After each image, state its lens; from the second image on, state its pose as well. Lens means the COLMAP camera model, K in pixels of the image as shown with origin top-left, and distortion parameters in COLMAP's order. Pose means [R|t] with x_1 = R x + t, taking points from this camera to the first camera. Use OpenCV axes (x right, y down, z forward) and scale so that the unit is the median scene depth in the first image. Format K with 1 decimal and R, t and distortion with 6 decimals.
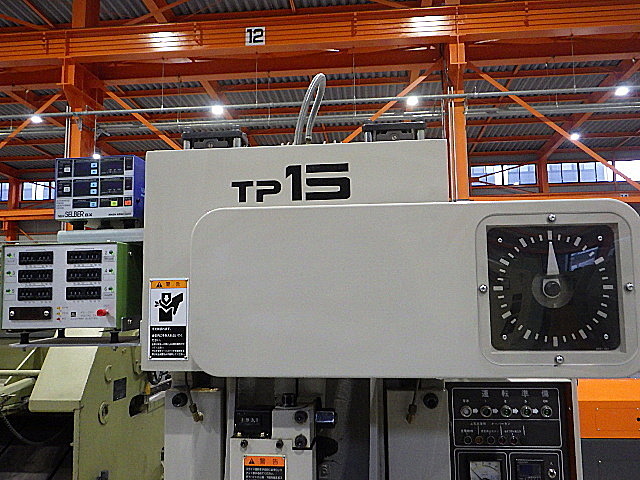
lens RADIAL K [[519.6, 0, 320.7], [0, 519.6, 240.9], [0, 0, 1]] dist [-0.002254, 0.007064]
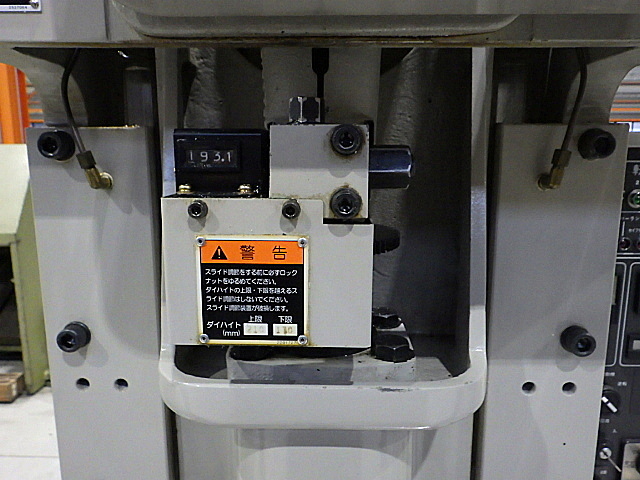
lens RADIAL K [[519.6, 0, 321.5], [0, 519.6, 238.5], [0, 0, 1]] dist [-0.002254, 0.007064]
pose [[0.996958, -0.000638, 0.077939, -0.075944], [-0.021277, 0.959759, 0.280019, 0.265884], [-0.074981, -0.280826, 0.956825, 0.545660]]
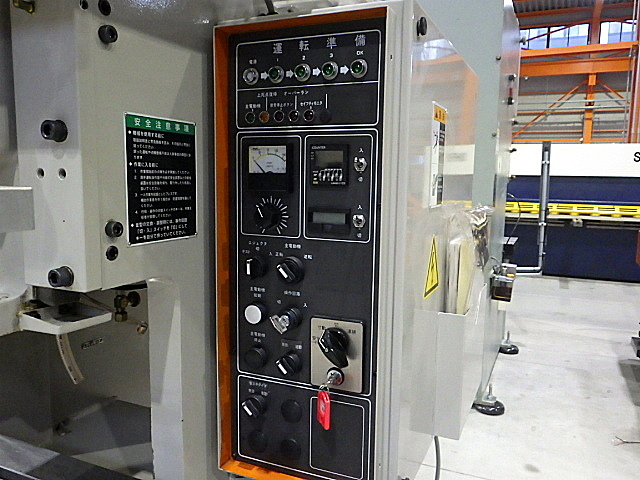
lens RADIAL K [[519.6, 0, 321.1], [0, 519.6, 239.9], [0, 0, 1]] dist [-0.002254, 0.007064]
pose [[0.949122, 0.070275, -0.306968, 0.752961], [0.001796, 0.973558, 0.228432, 0.486109], [0.314904, -0.217361, 0.923899, 0.452883]]
